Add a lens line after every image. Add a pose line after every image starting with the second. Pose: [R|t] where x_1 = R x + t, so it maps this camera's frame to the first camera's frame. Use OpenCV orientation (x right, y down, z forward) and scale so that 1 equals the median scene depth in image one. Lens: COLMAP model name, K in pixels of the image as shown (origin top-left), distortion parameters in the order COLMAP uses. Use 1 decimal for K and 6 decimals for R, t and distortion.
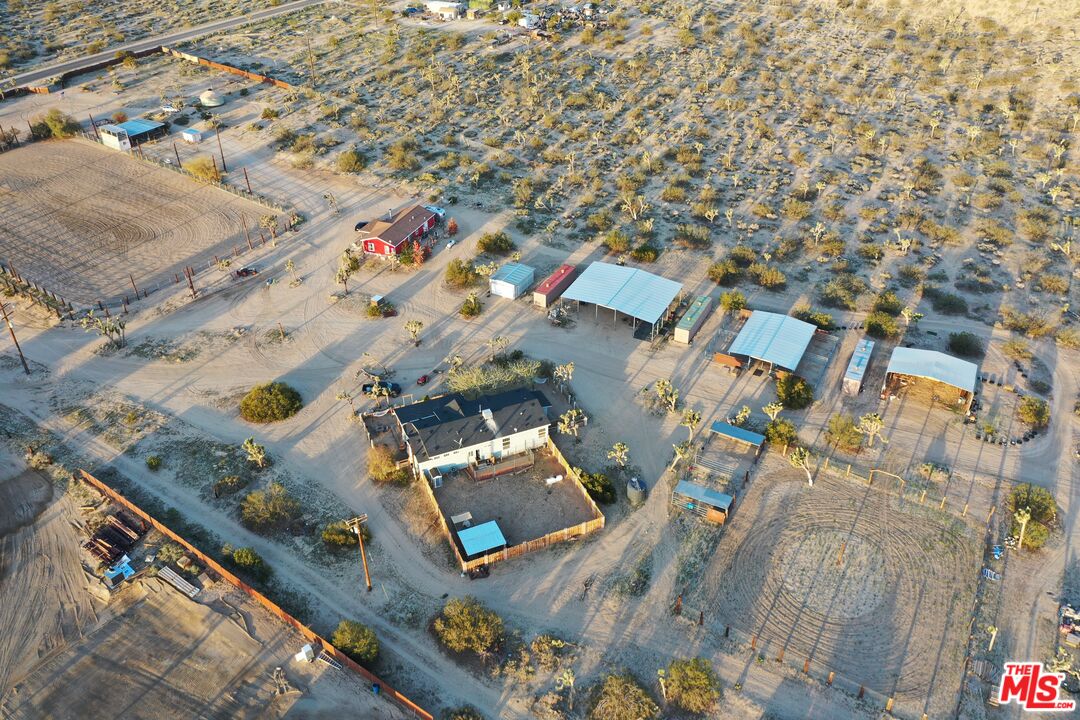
lens RADIAL K [[850.8, 0, 540.0], [0, 850.8, 360.0], [0, 0, 1]] dist [0.001277, 0.005160]
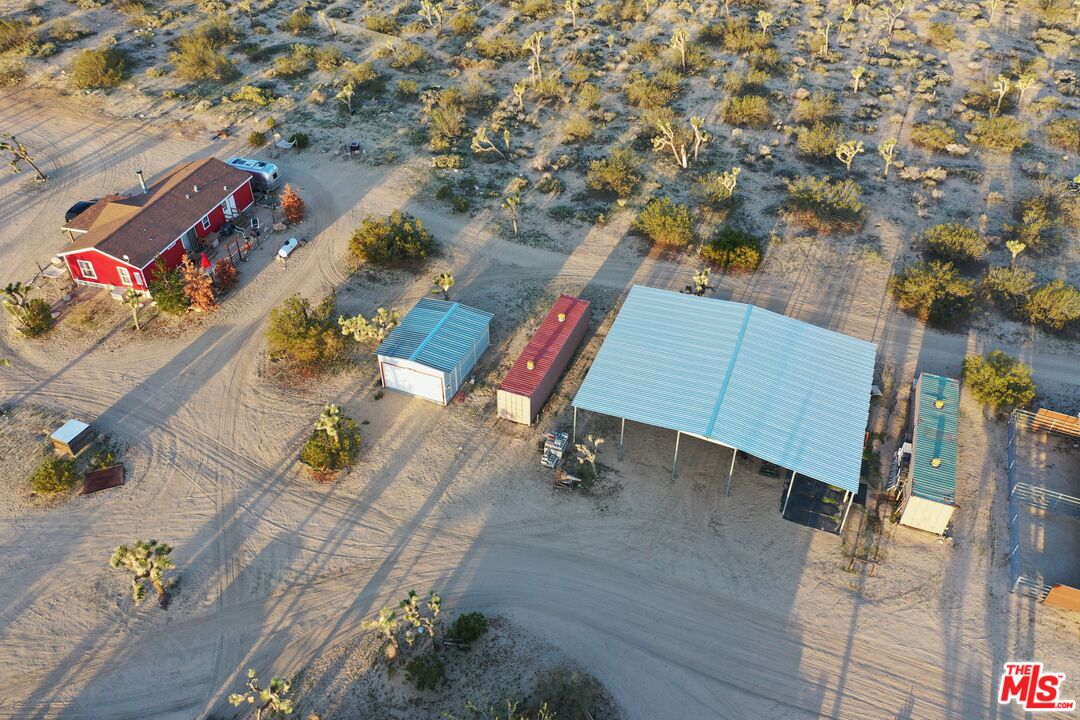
lens RADIAL K [[850.8, 0, 540.0], [0, 850.8, 360.0], [0, 0, 1]] dist [0.001277, 0.005160]
pose [[0.994558, -0.062185, 0.083589, -0.015275], [0.054432, 0.994267, 0.092034, -0.101392], [-0.088833, -0.086983, 0.992241, 0.499165]]
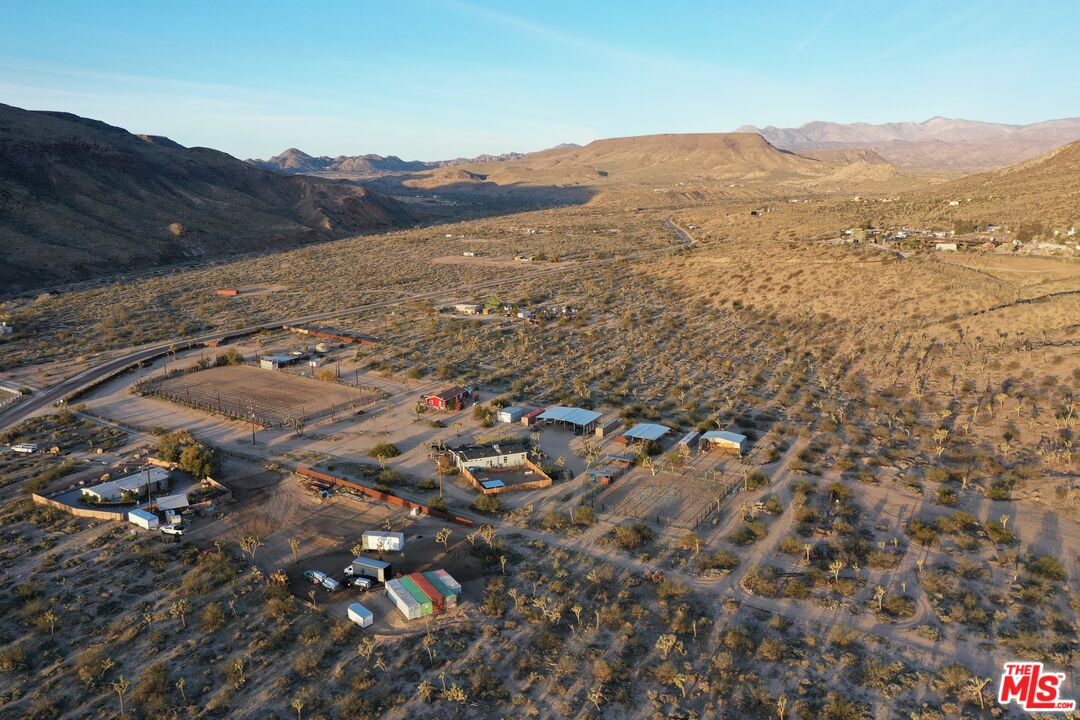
lens RADIAL K [[850.8, 0, 540.0], [0, 850.8, 360.0], [0, 0, 1]] dist [0.001277, 0.005160]
pose [[0.999976, 0.006962, -0.000433, 0.026114], [-0.006617, 0.927097, -0.374763, 0.395998], [-0.002208, 0.374757, 0.927120, -0.601707]]
